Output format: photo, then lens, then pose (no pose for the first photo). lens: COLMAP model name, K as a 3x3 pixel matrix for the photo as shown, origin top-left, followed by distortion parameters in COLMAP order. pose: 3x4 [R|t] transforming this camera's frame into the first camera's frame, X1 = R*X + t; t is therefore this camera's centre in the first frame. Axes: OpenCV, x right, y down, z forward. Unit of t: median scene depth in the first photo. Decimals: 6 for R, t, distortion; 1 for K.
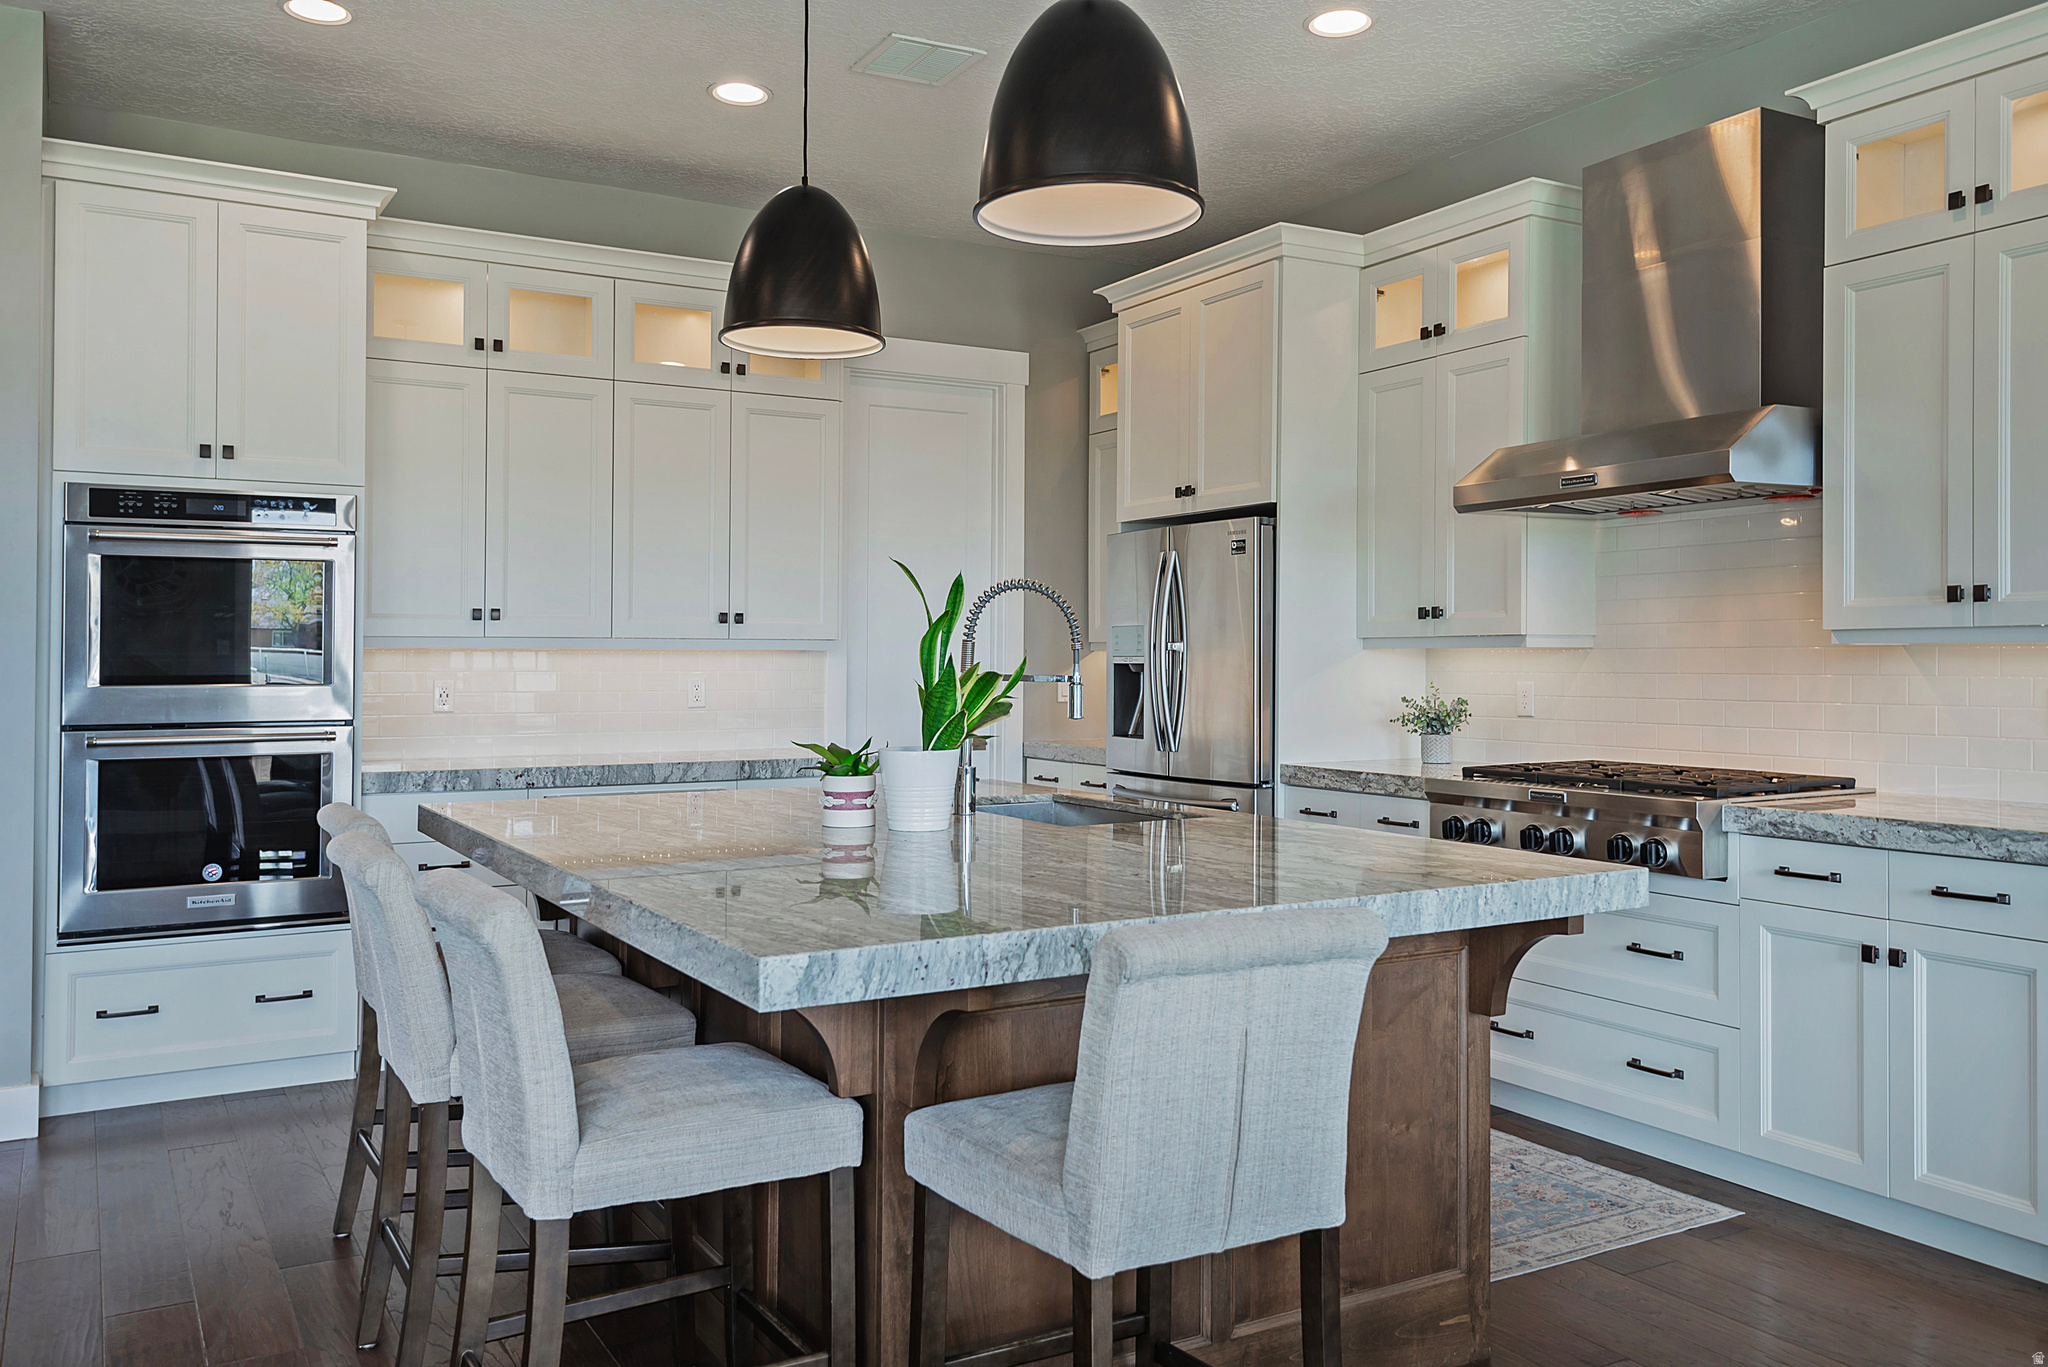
lens RADIAL K [[1611.5, 0, 1024.8], [0, 1611.5, 621.8], [0, 0, 1]] dist [0.042422, -0.044235]
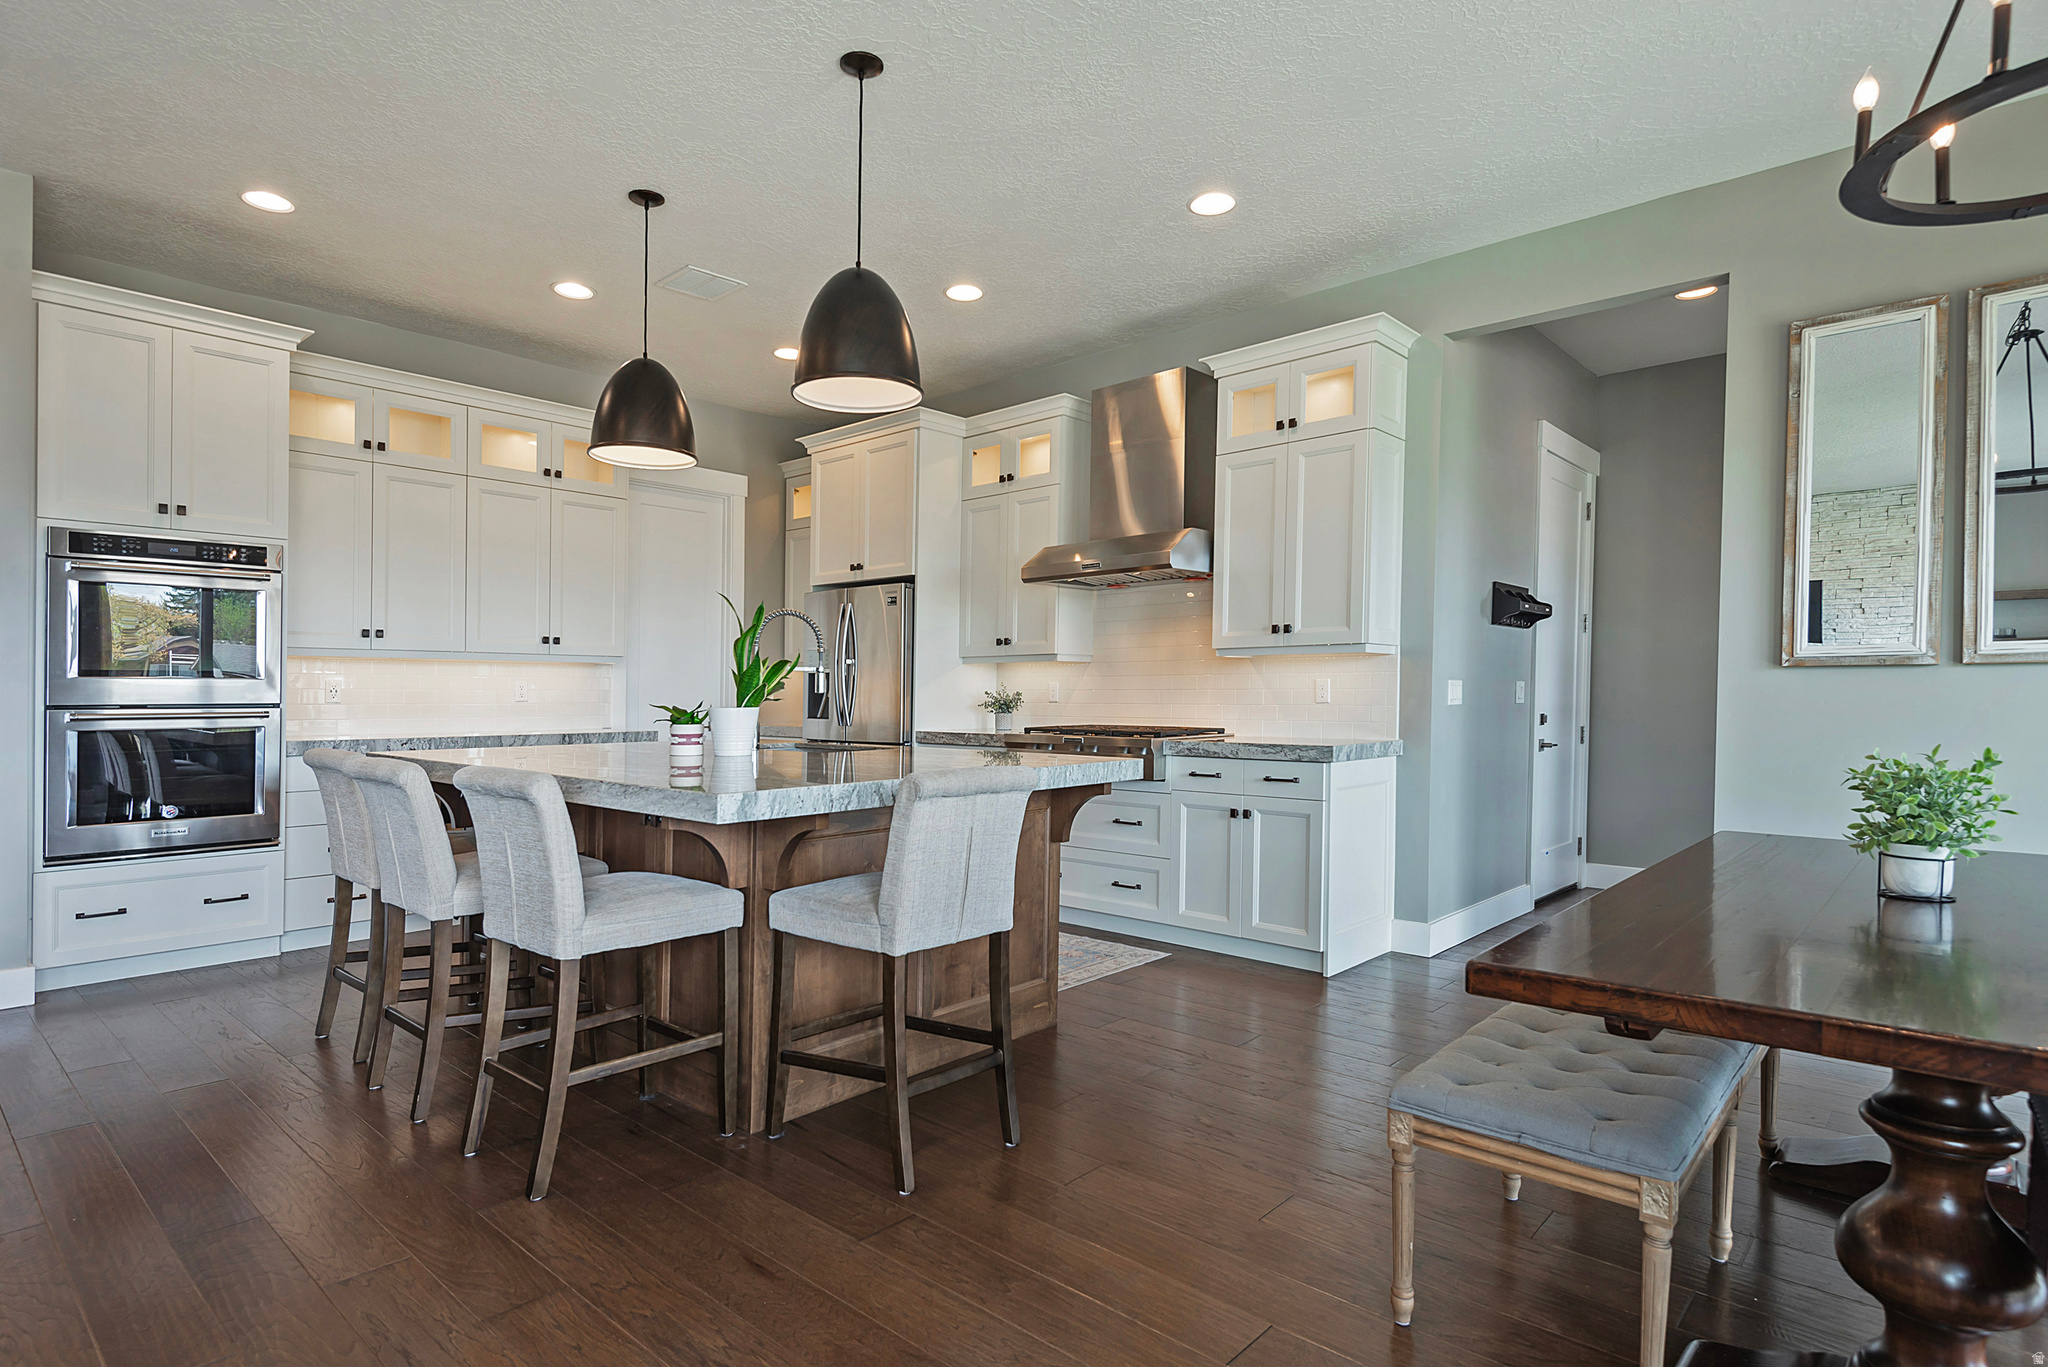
lens RADIAL K [[1065.1, 0, 1025.6], [0, 1065.1, 696.3], [0, 0, 1]] dist [0.017273, -0.009123]
pose [[0.952091, -0.000973, 0.305812, -0.079022], [-0.007067, 0.999658, 0.025184, 0.025569], [-0.305732, -0.026139, 0.951759, -0.097207]]
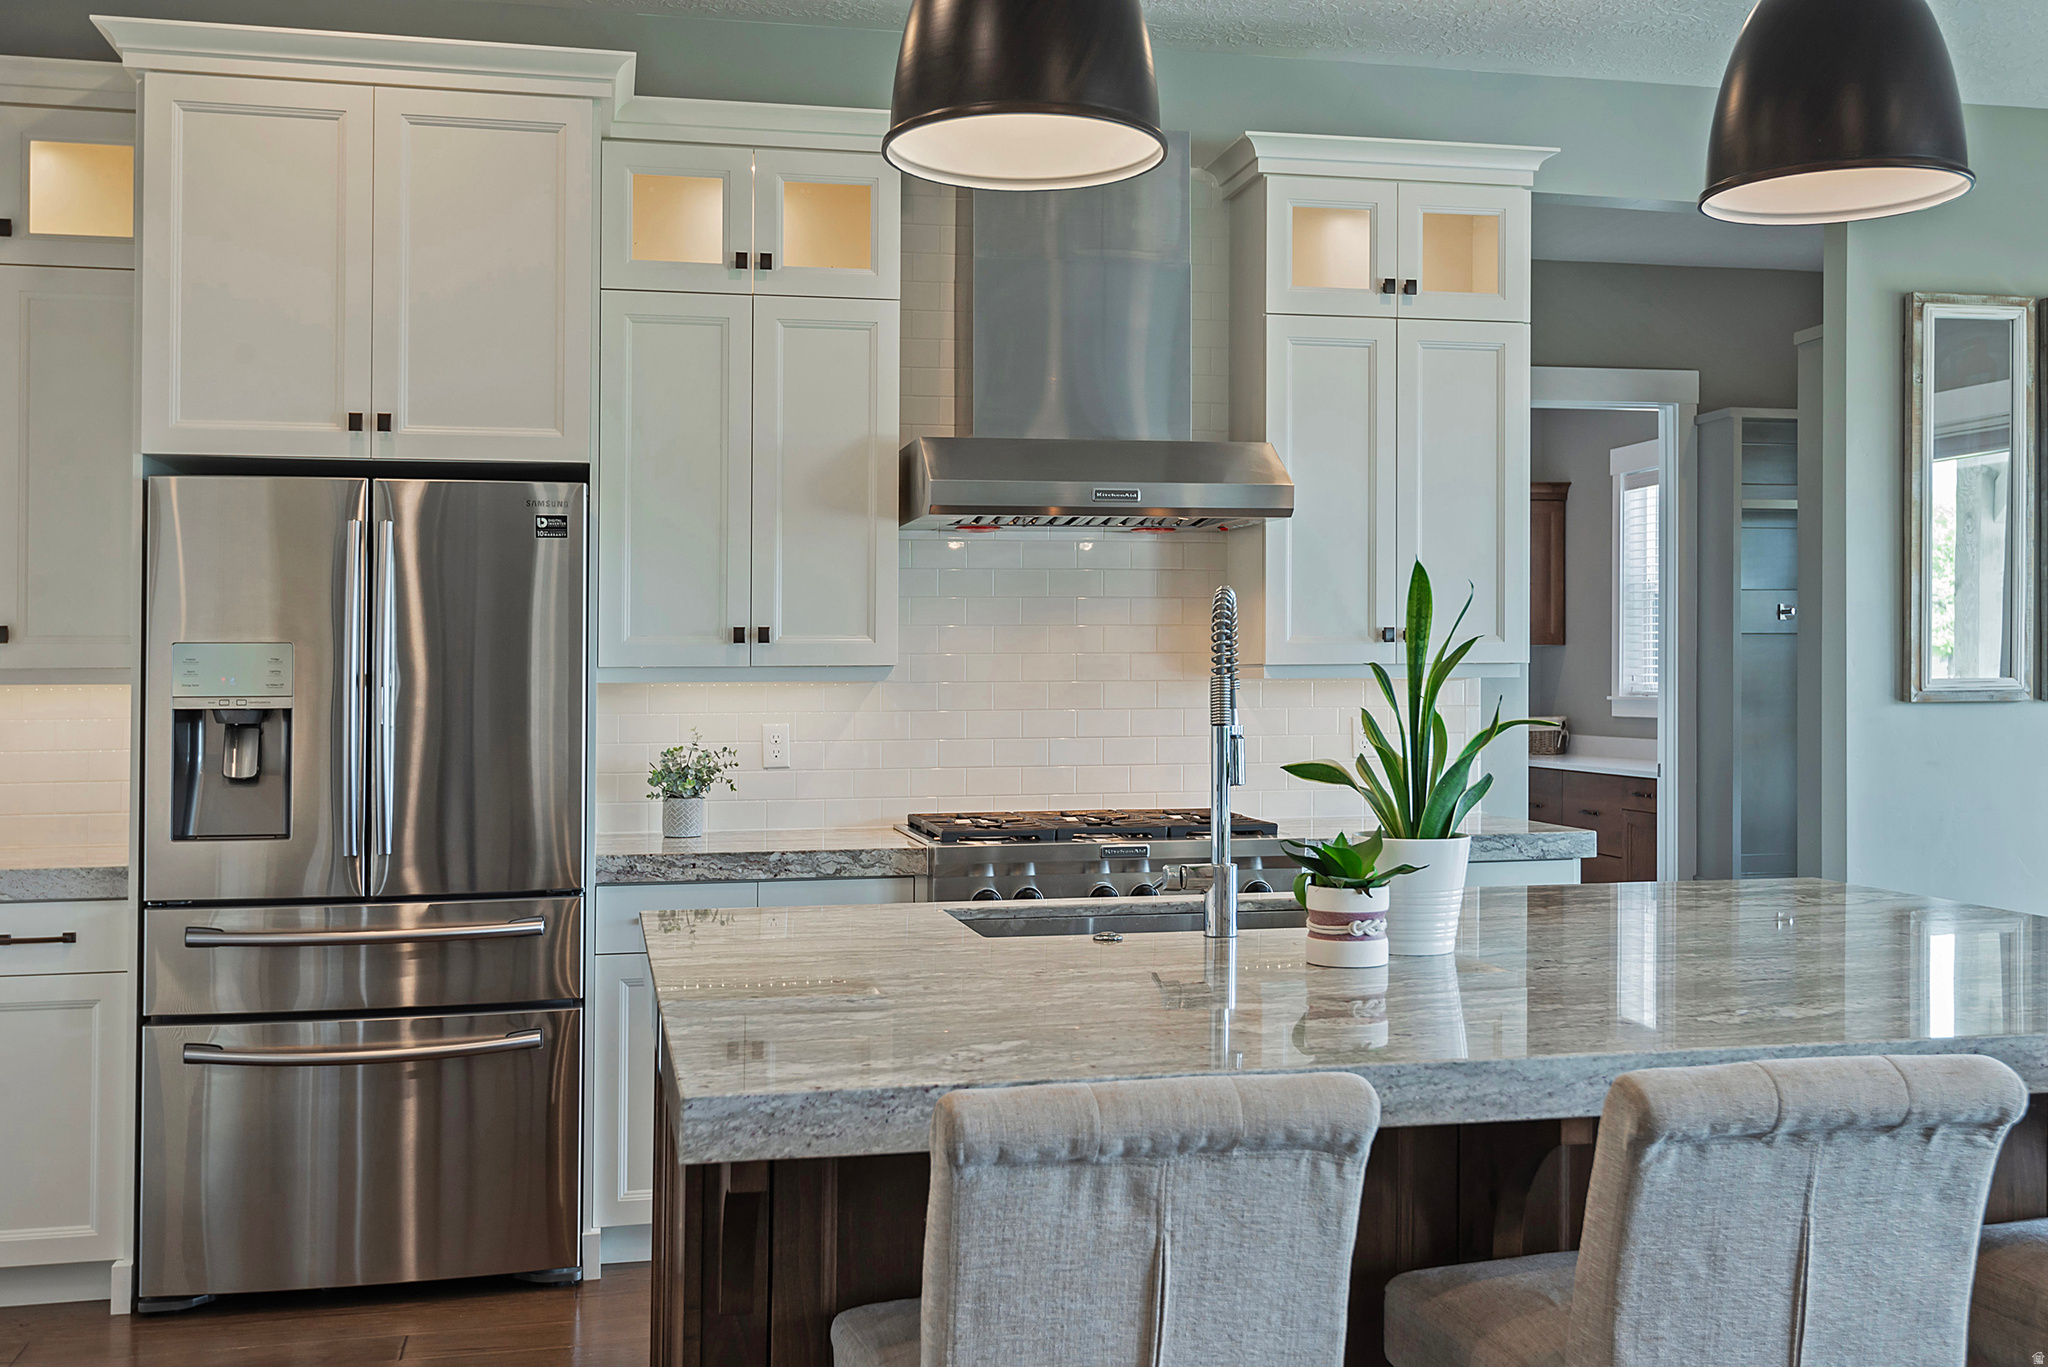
lens RADIAL K [[2049.5, 0, 1064.3], [0, 2049.5, 673.2], [0, 0, 1]] dist [0.020795, 0.000000]
pose [[0.279315, -0.000445, 0.960200, -0.664097], [-0.018999, 0.999802, 0.005990, 0.003992], [-0.960012, -0.019916, 0.279251, 0.629764]]
